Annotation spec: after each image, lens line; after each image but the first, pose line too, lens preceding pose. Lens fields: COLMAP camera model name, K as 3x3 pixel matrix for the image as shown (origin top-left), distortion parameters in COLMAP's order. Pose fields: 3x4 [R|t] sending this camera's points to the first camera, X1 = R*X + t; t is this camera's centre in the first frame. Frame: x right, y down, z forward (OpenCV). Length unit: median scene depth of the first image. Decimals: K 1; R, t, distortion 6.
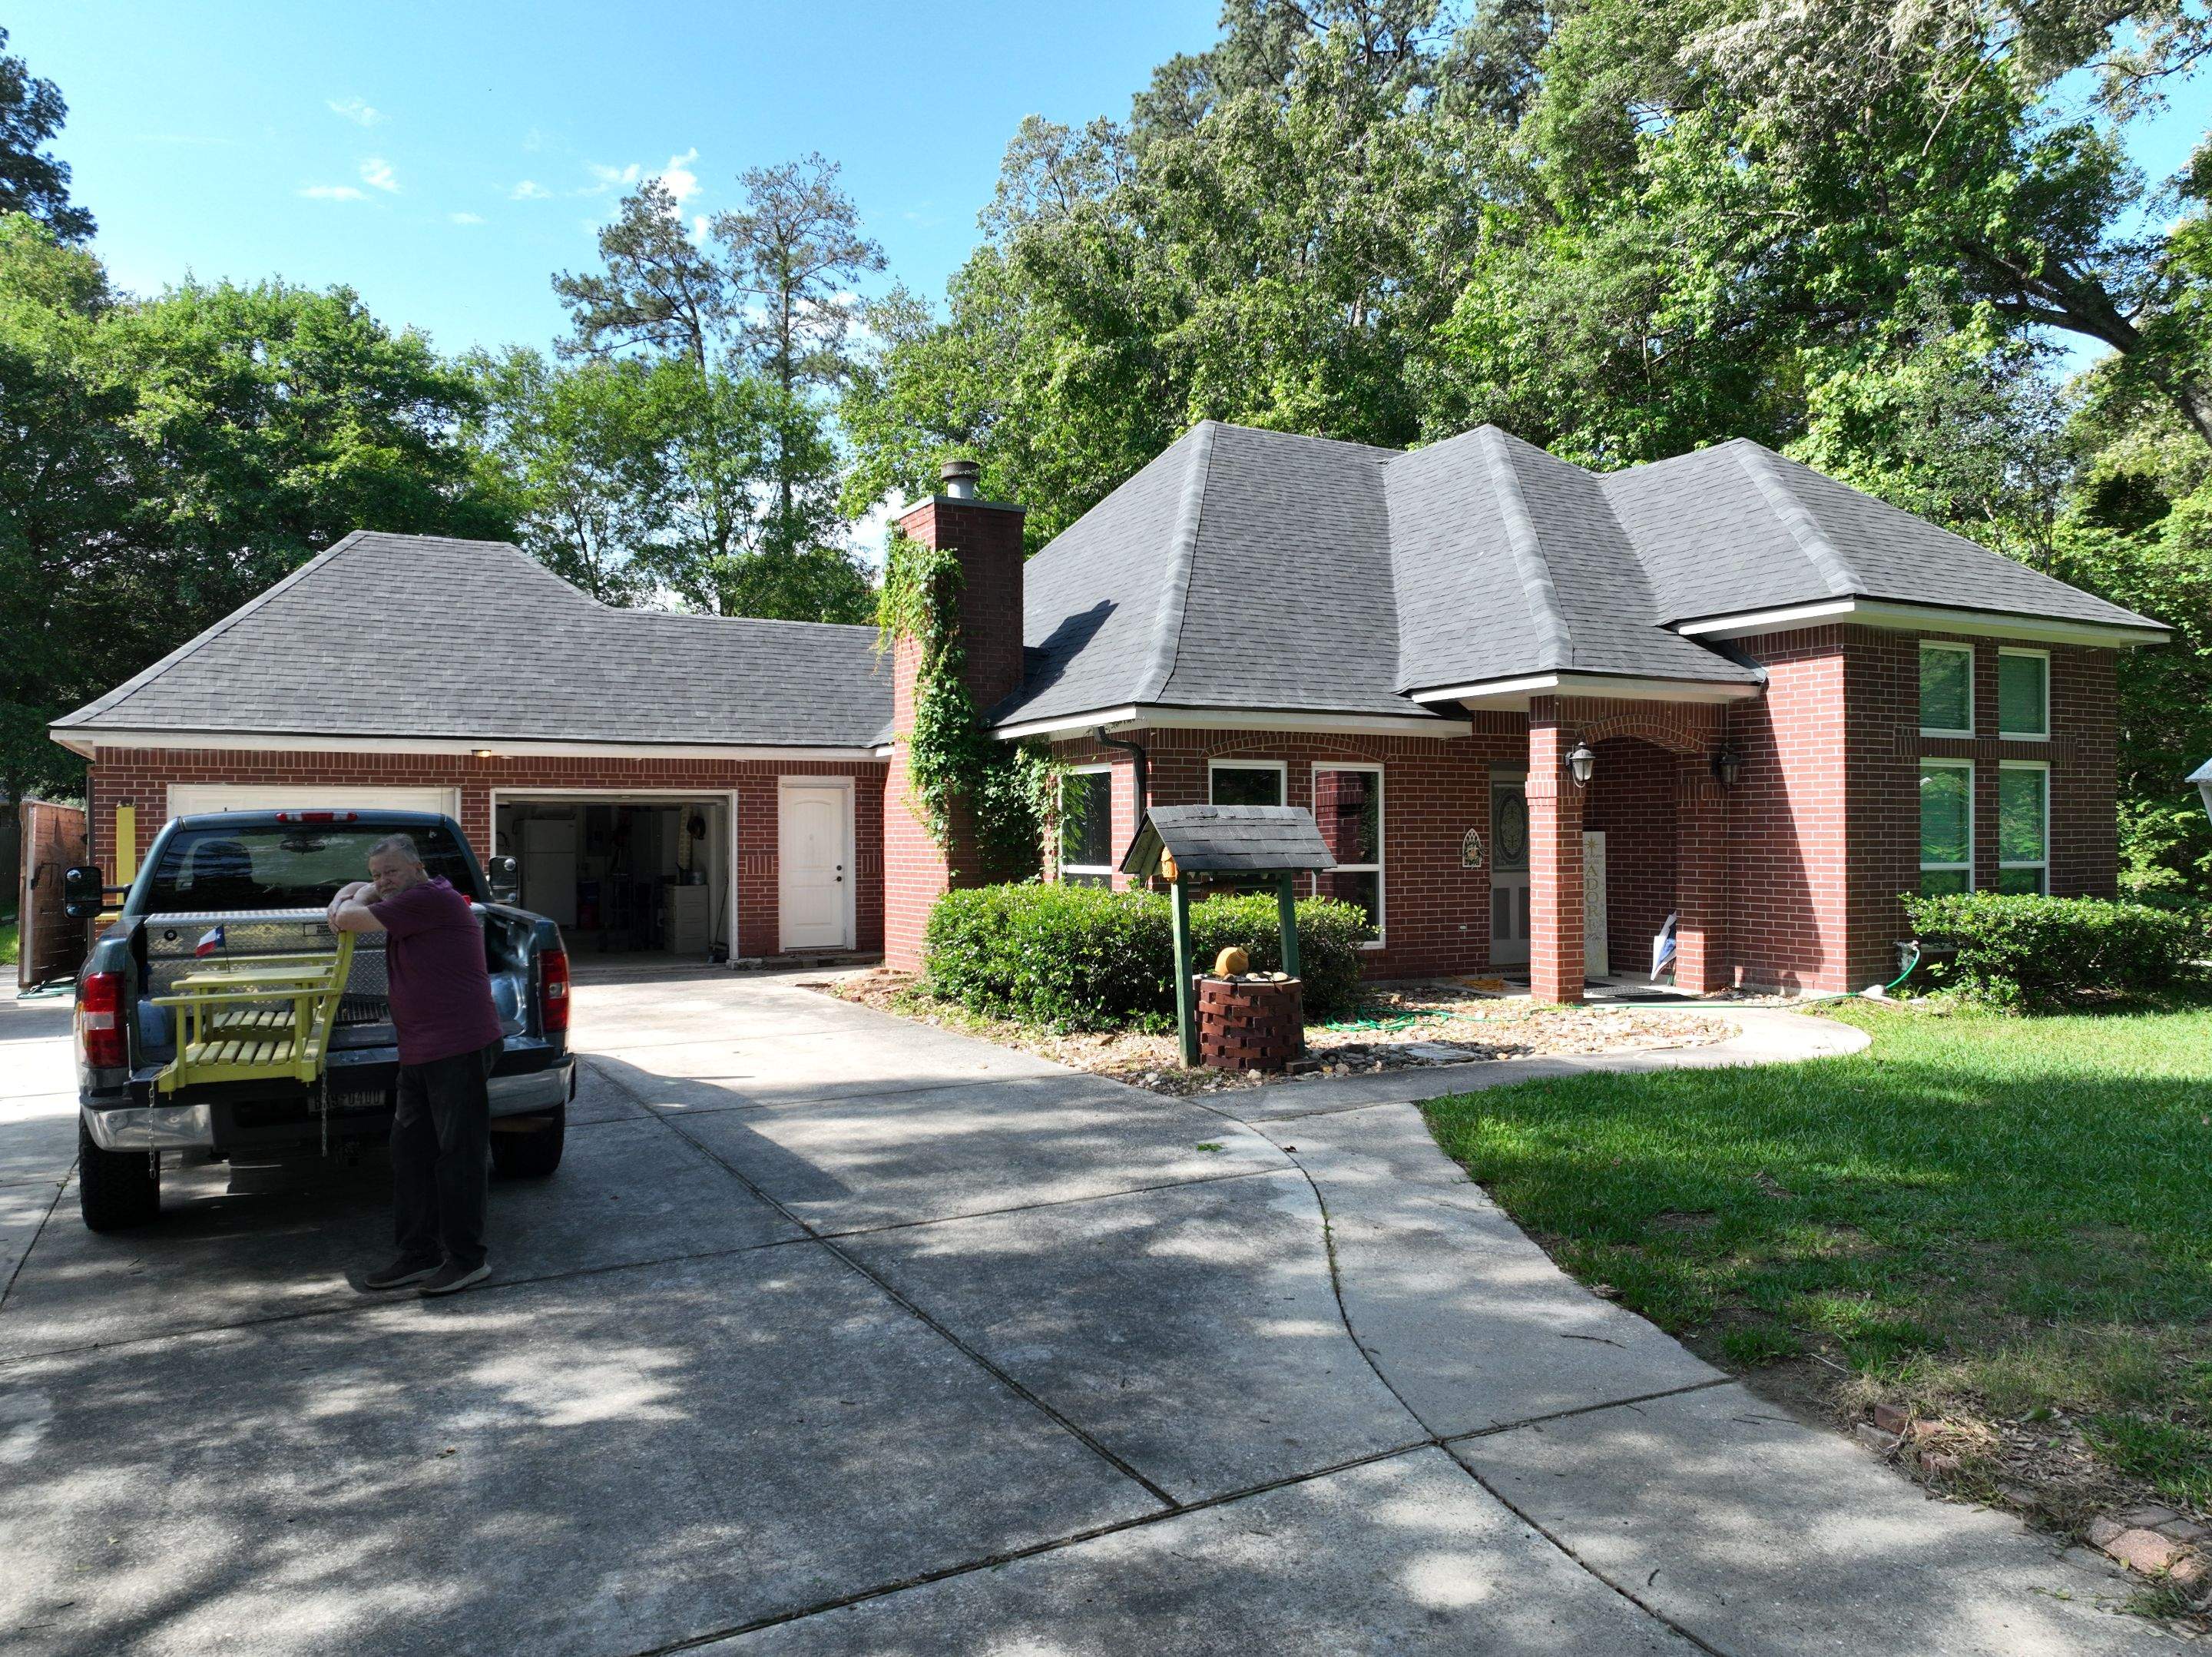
lens RADIAL K [[1547.0, 0, 1102.4], [0, 1547.0, 831.0], [0, 0, 1]] dist [0.007843, 0.006677]
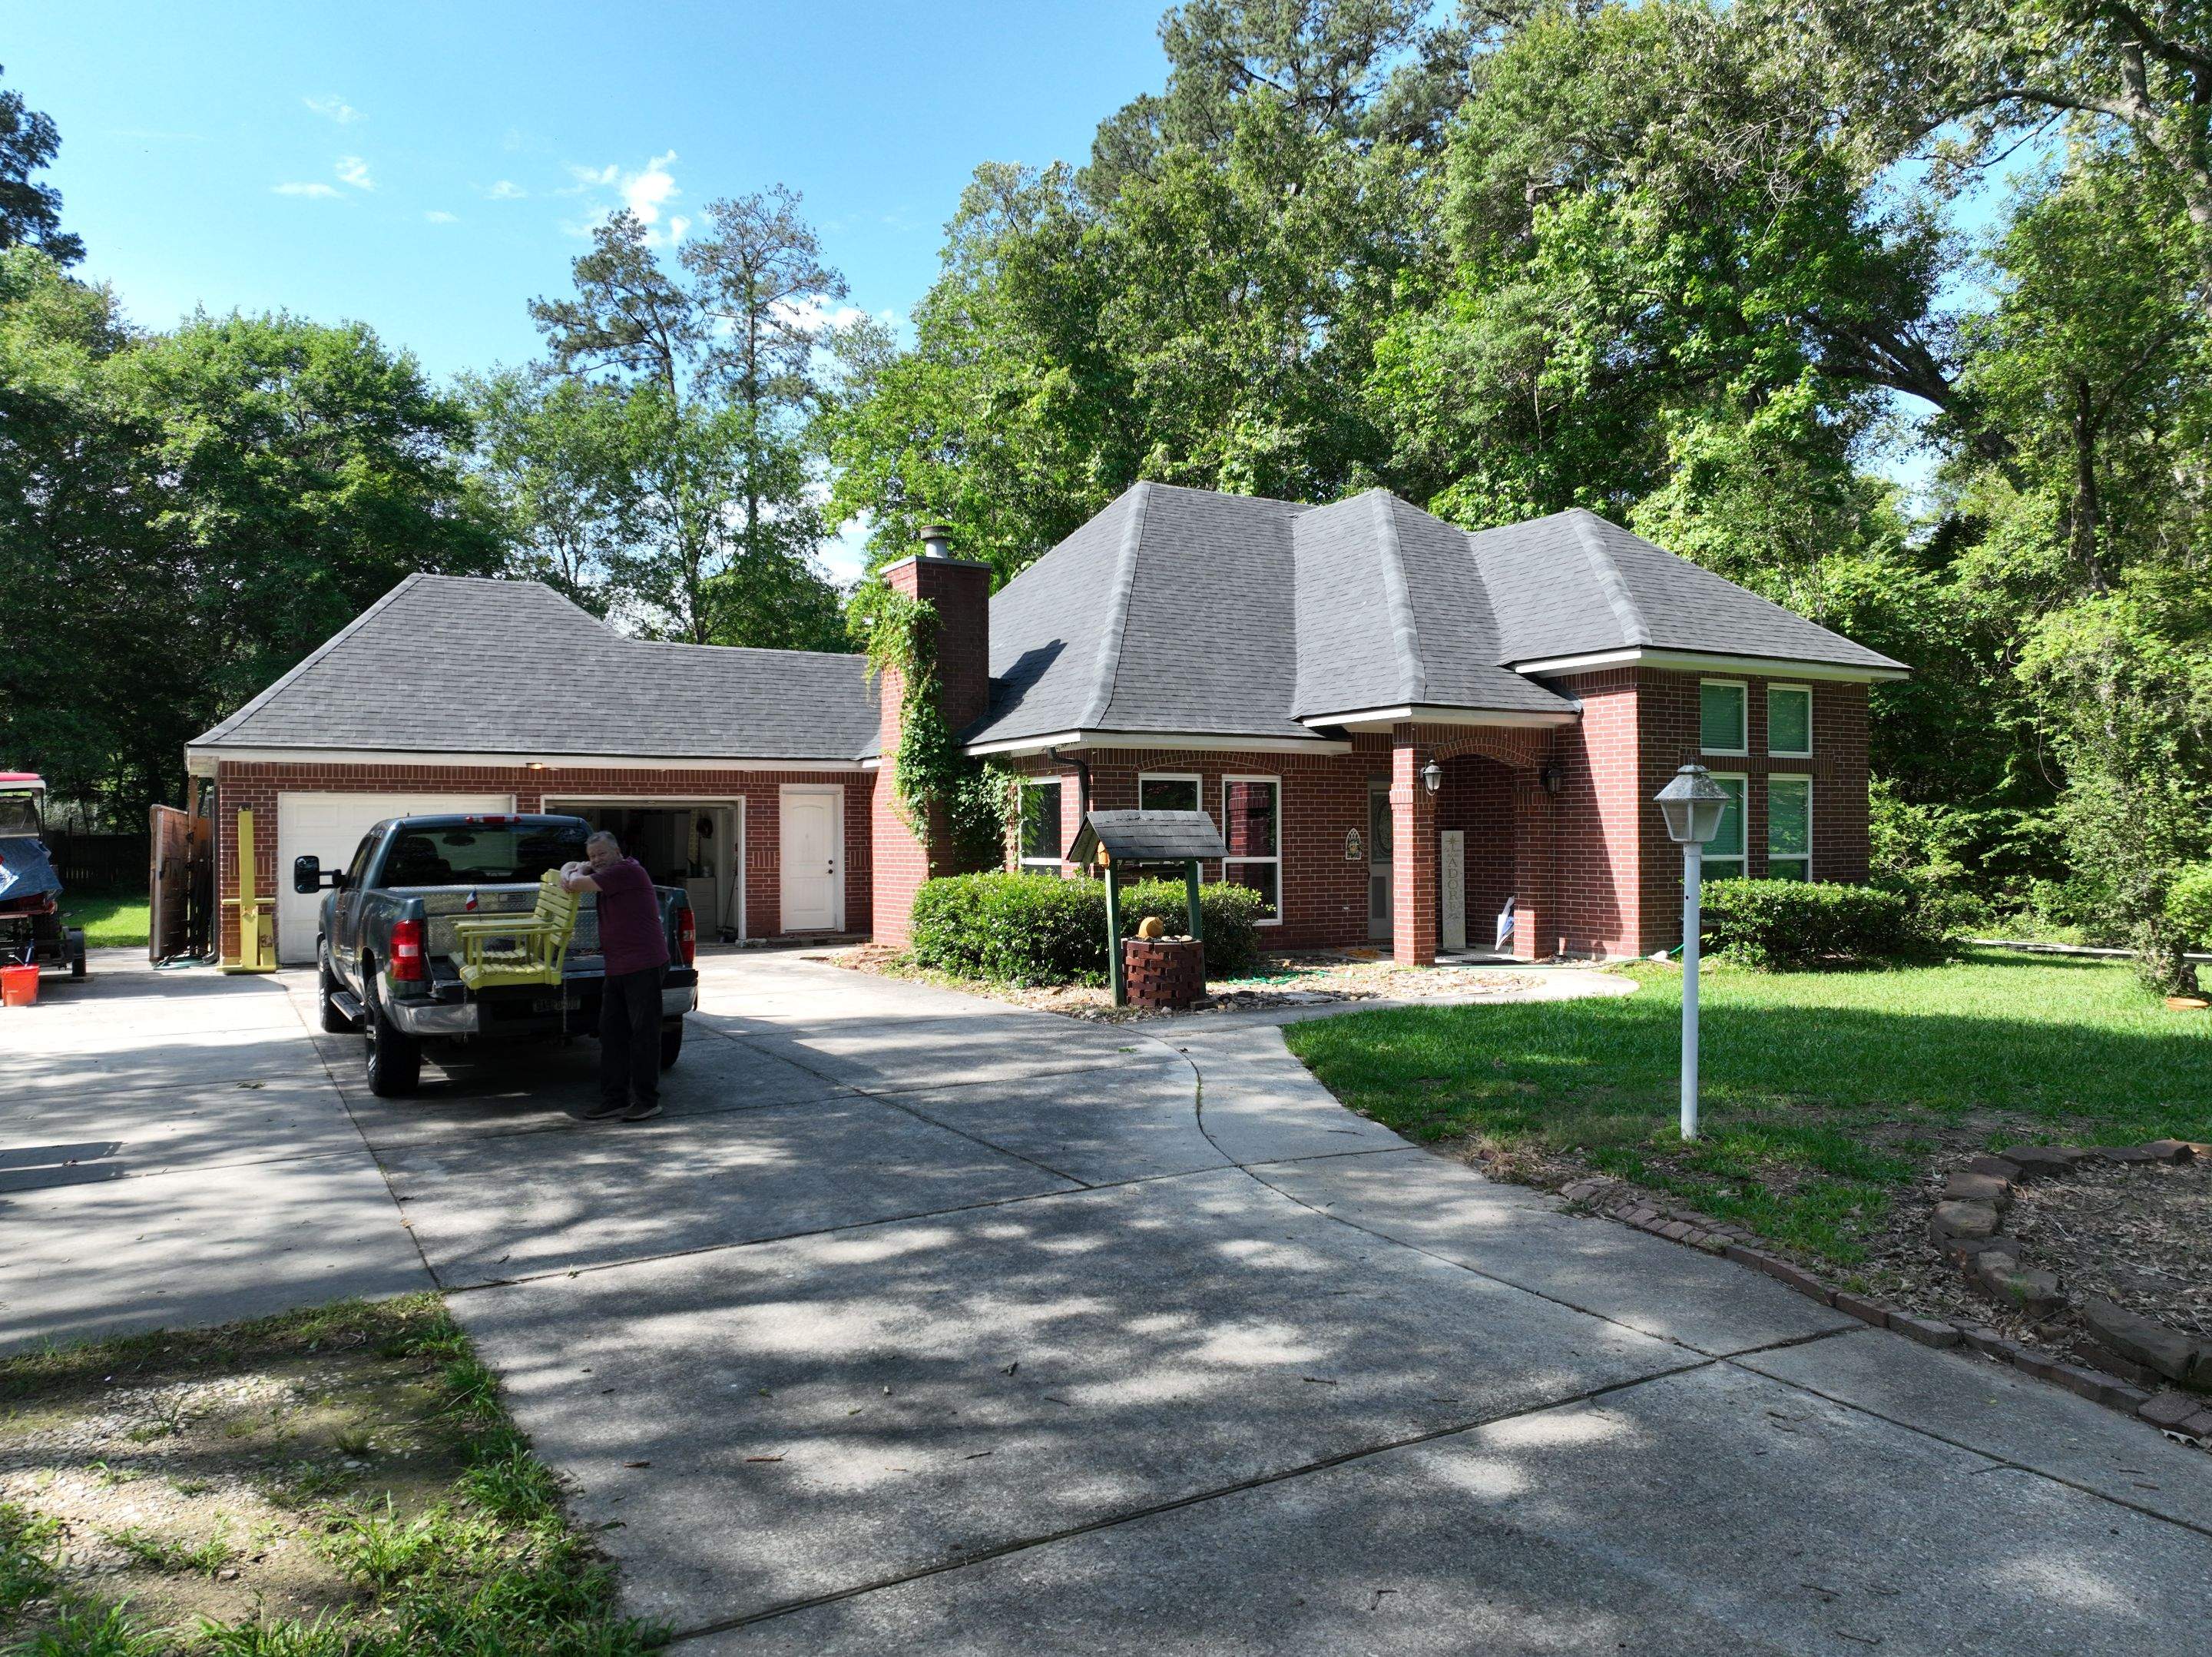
lens RADIAL K [[1547.0, 0, 1102.4], [0, 1547.0, 831.0], [0, 0, 1]] dist [0.007843, 0.006677]
pose [[0.999529, -0.000744, 0.030673, 0.000883], [0.000769, 0.999999, -0.000807, 0.001524], [-0.030672, 0.000831, 0.999529, -0.231147]]
